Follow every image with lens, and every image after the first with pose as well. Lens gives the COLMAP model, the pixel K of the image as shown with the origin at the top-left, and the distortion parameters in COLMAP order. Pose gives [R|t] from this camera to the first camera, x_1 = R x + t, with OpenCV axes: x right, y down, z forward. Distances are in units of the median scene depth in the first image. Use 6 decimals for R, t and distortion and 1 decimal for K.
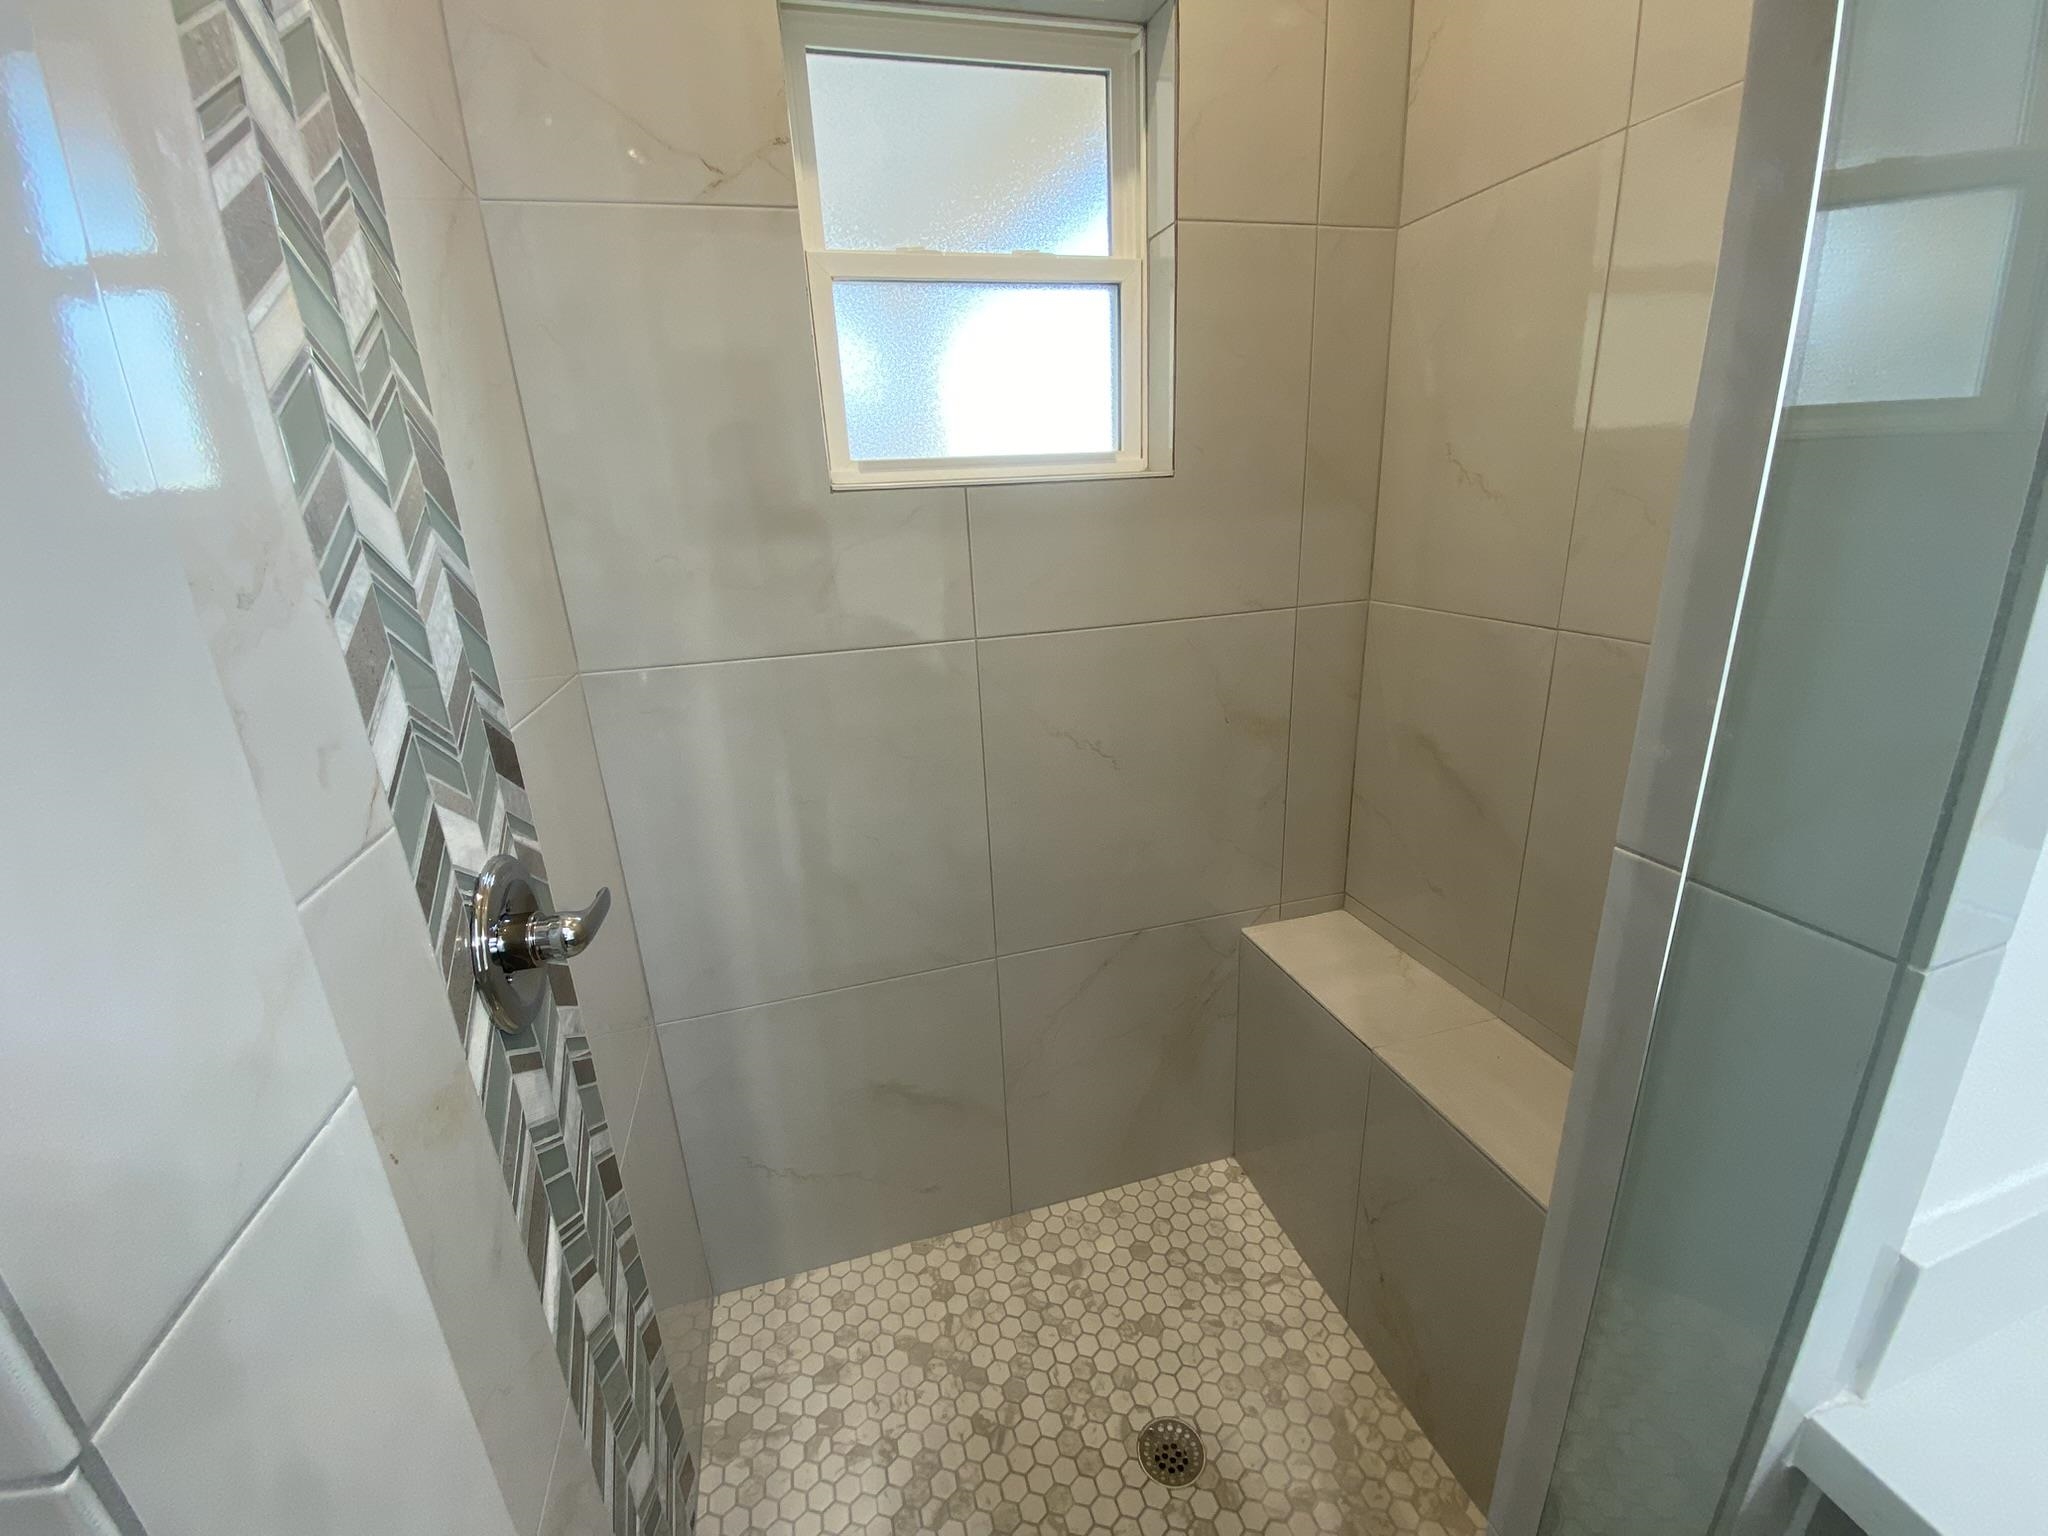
lens RADIAL K [[836.9, 0, 1016.0], [0, 836.9, 765.3], [0, 0, 1]] dist [0.011121, -0.018989]
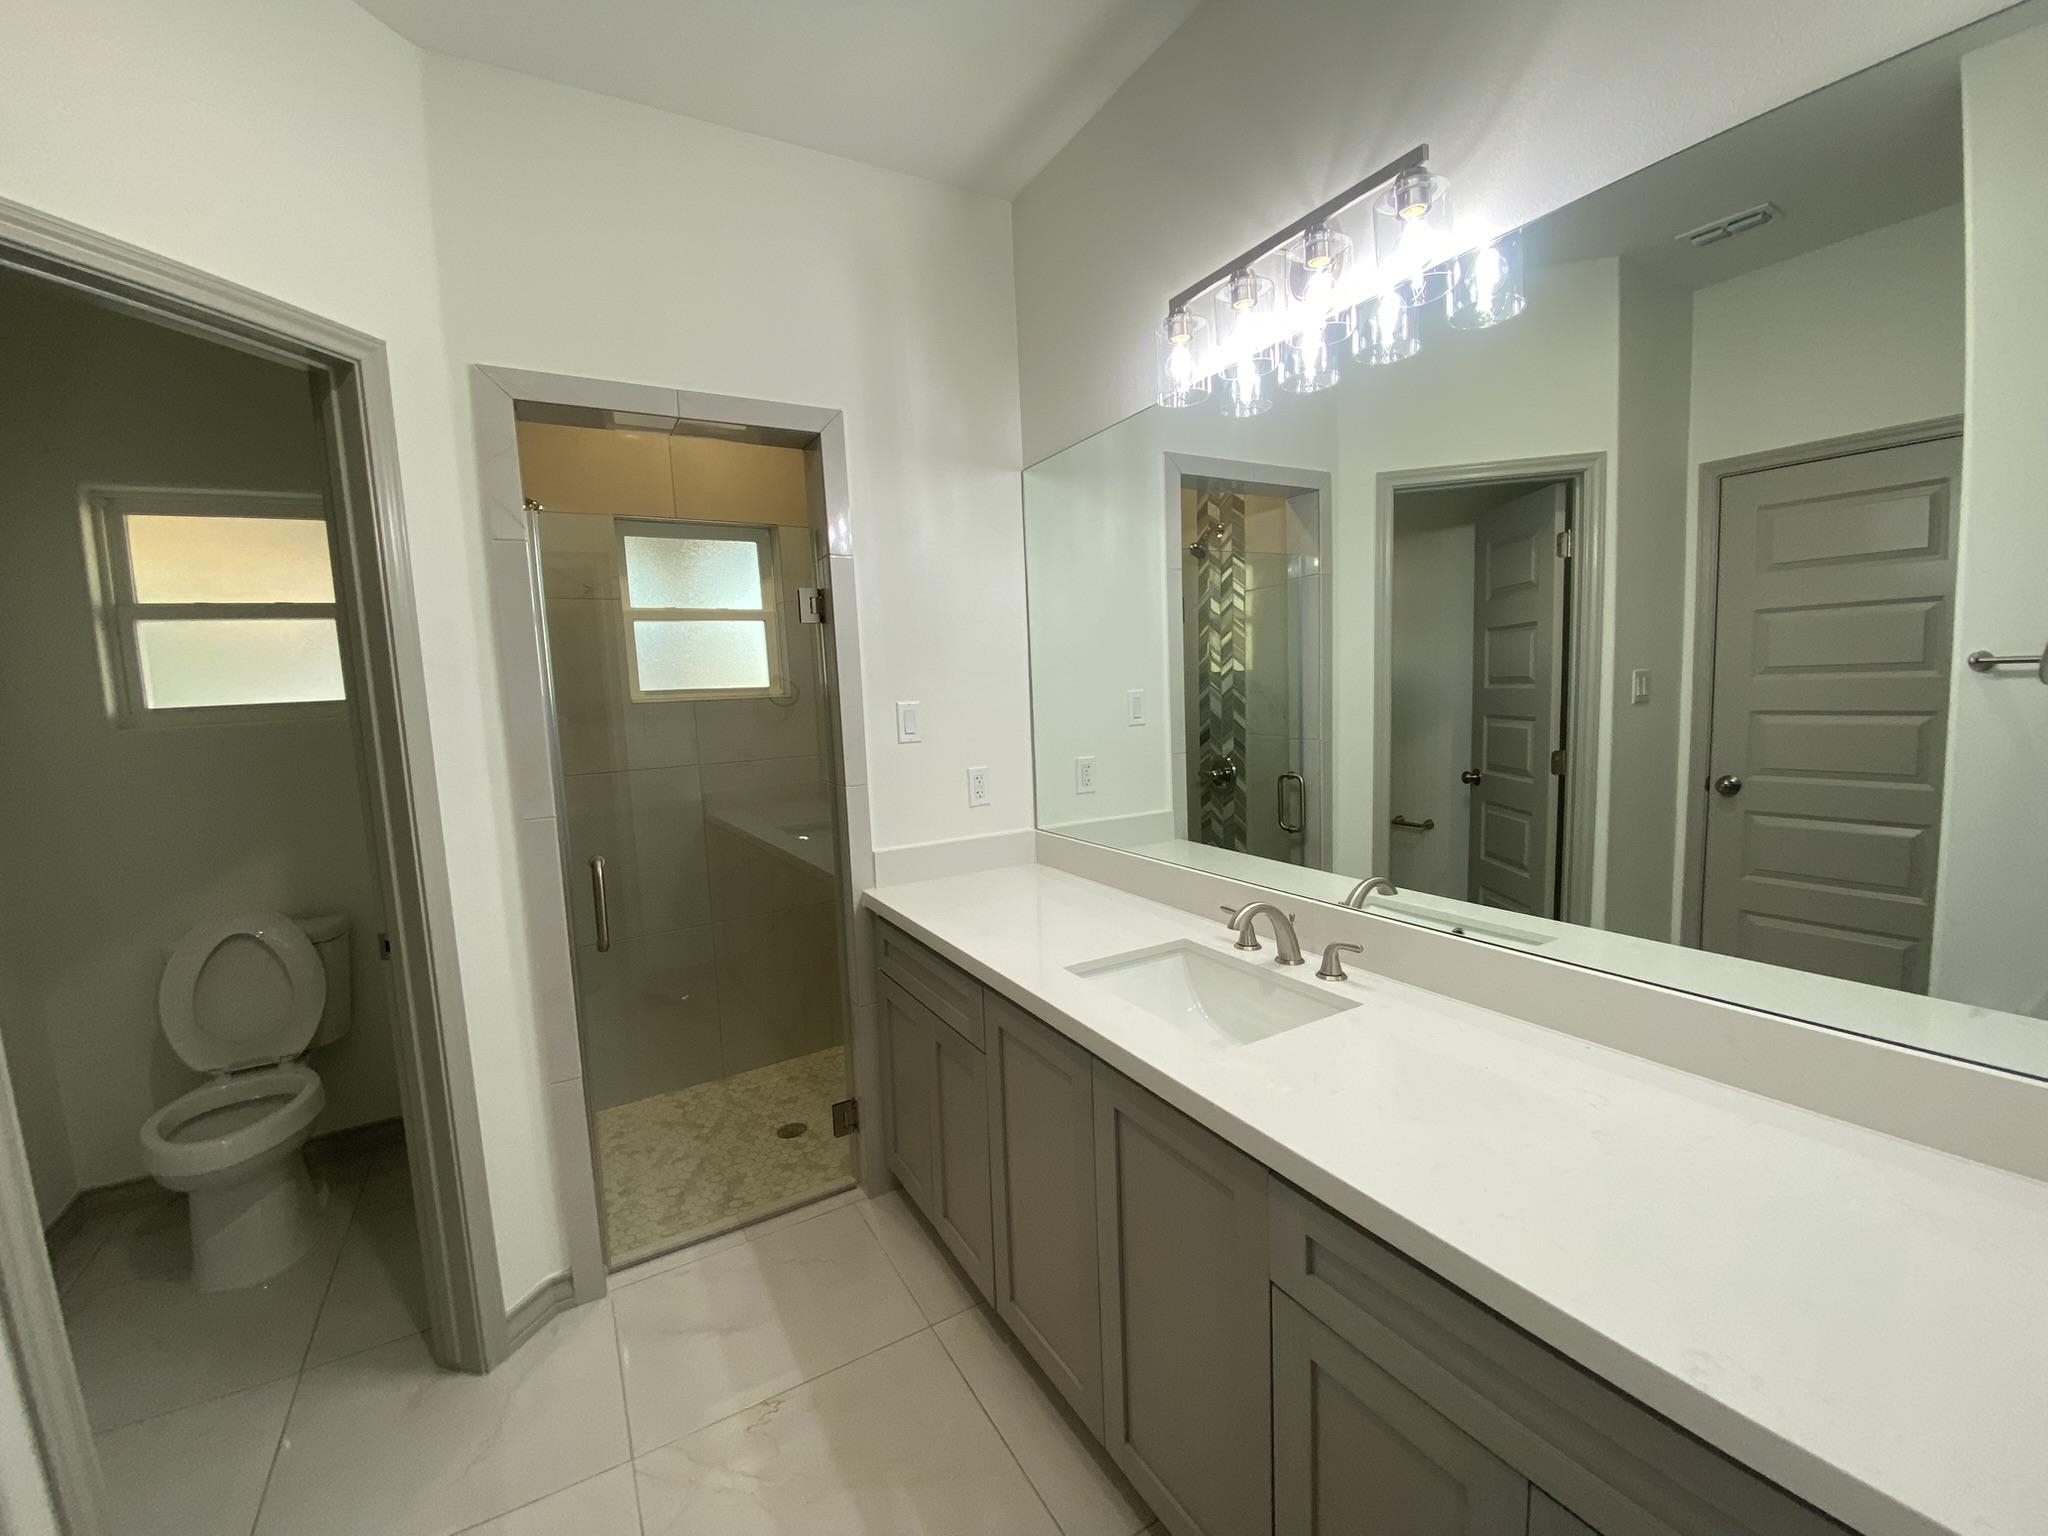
lens RADIAL K [[836.9, 0, 1016.0], [0, 836.9, 765.3], [0, 0, 1]] dist [0.011121, -0.018989]
pose [[0.968062, -0.022317, 0.249715, 0.198587], [0.084033, 0.967298, -0.239320, 0.422932], [-0.236208, 0.252661, 0.938279, -1.217294]]
